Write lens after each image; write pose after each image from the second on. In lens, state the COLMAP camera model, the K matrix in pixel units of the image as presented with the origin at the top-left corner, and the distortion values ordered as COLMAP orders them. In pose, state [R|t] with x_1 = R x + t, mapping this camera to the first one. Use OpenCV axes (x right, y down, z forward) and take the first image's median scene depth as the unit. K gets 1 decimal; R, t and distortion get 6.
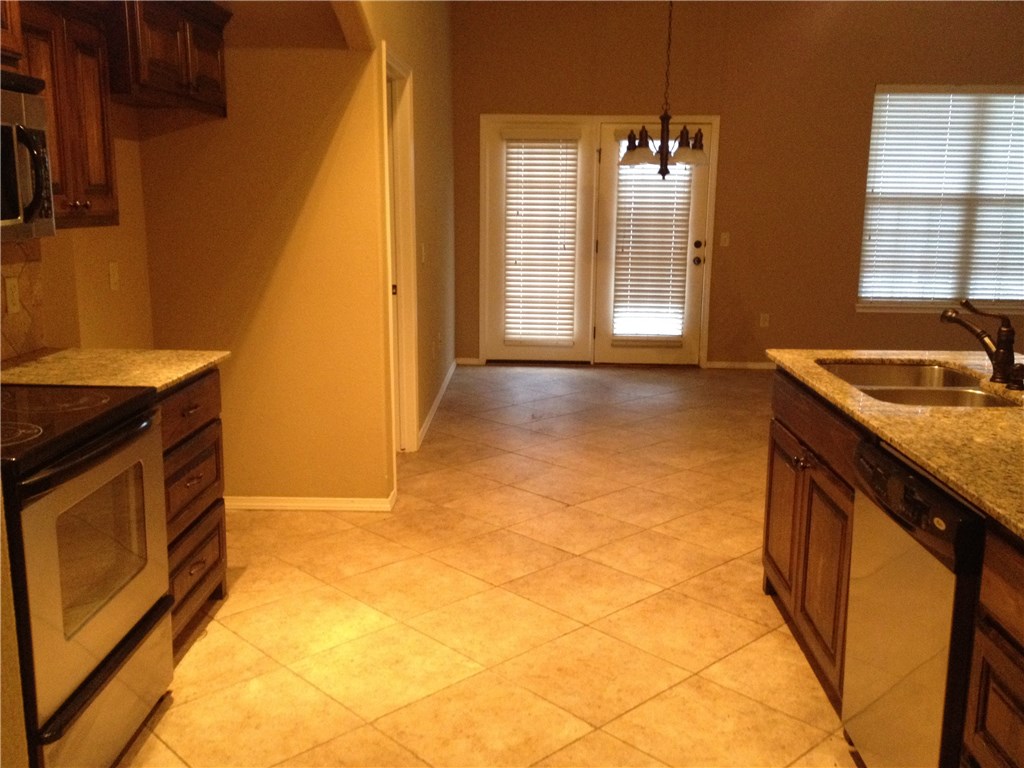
lens RADIAL K [[989.4, 0, 511.0], [0, 989.4, 386.0], [0, 0, 1]] dist [0.061124, 0.000000]
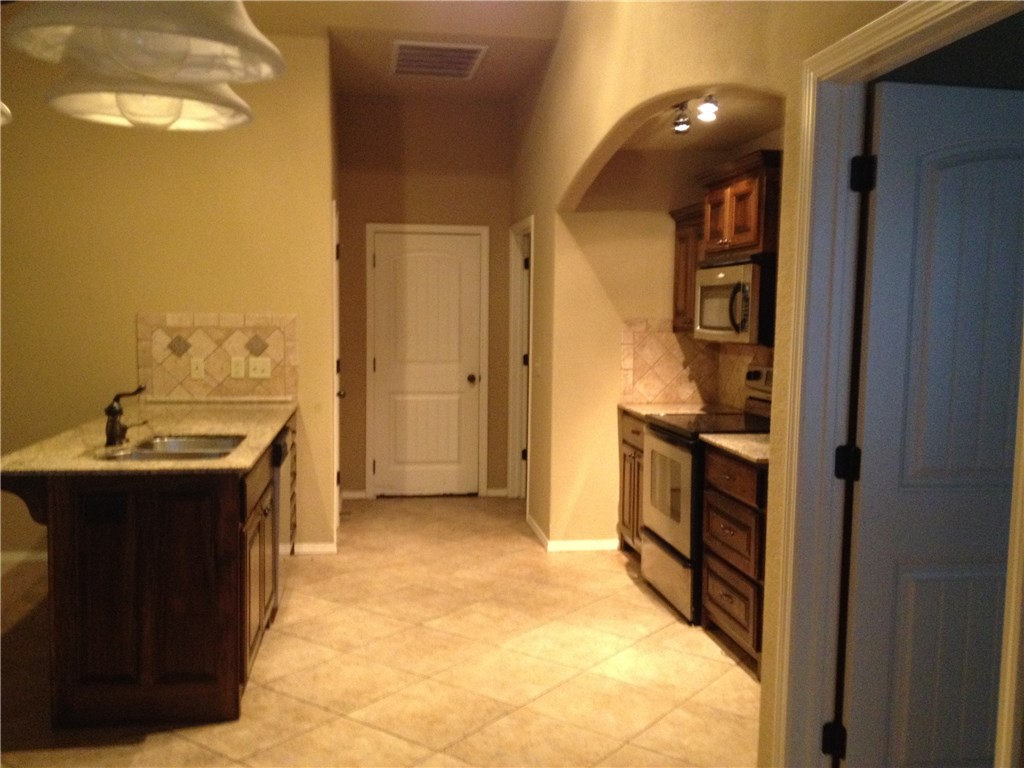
lens RADIAL K [[1010.3, 0, 509.8], [0, 1010.3, 385.1], [0, 0, 1]] dist [0.040608, 0.000000]
pose [[-0.986167, -0.012533, -0.165281, 0.155047], [-0.055829, 0.963991, 0.260010, -0.342662], [0.156071, 0.265641, -0.951355, 1.766218]]
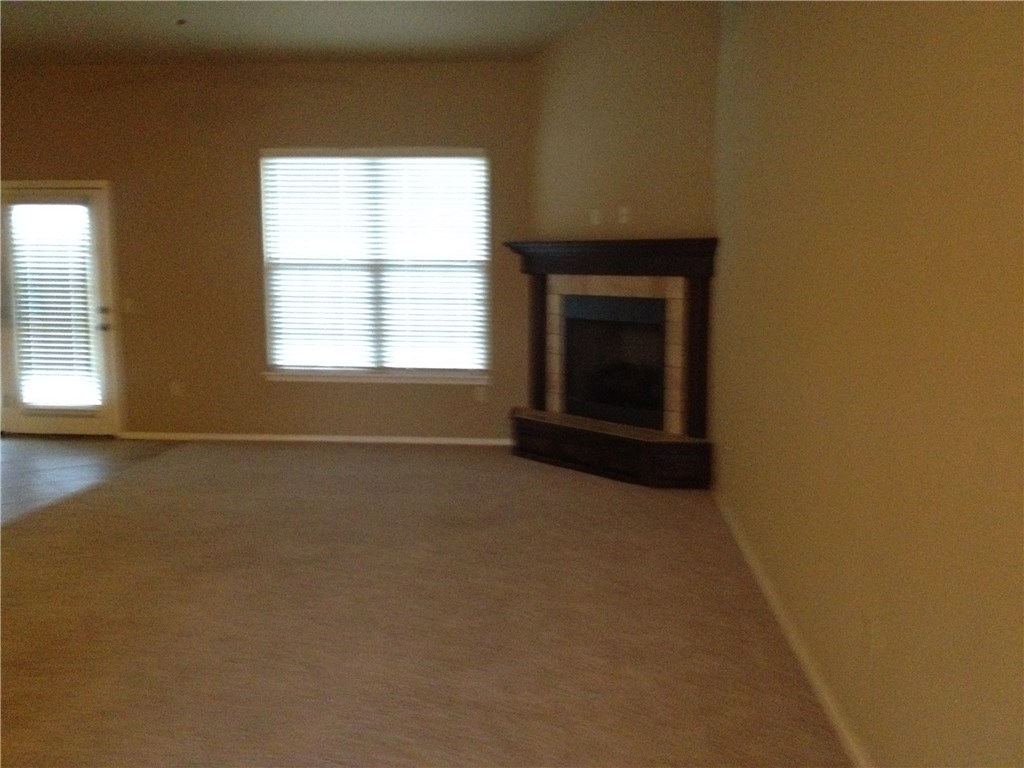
lens RADIAL K [[1010.3, 0, 511.1], [0, 1010.3, 382.5], [0, 0, 1]] dist [0.040608, 0.000000]
pose [[0.997264, -0.001095, -0.073911, 1.293662], [-0.004226, 0.997411, -0.071793, -0.006876], [0.073799, 0.071909, 0.994677, 0.099718]]
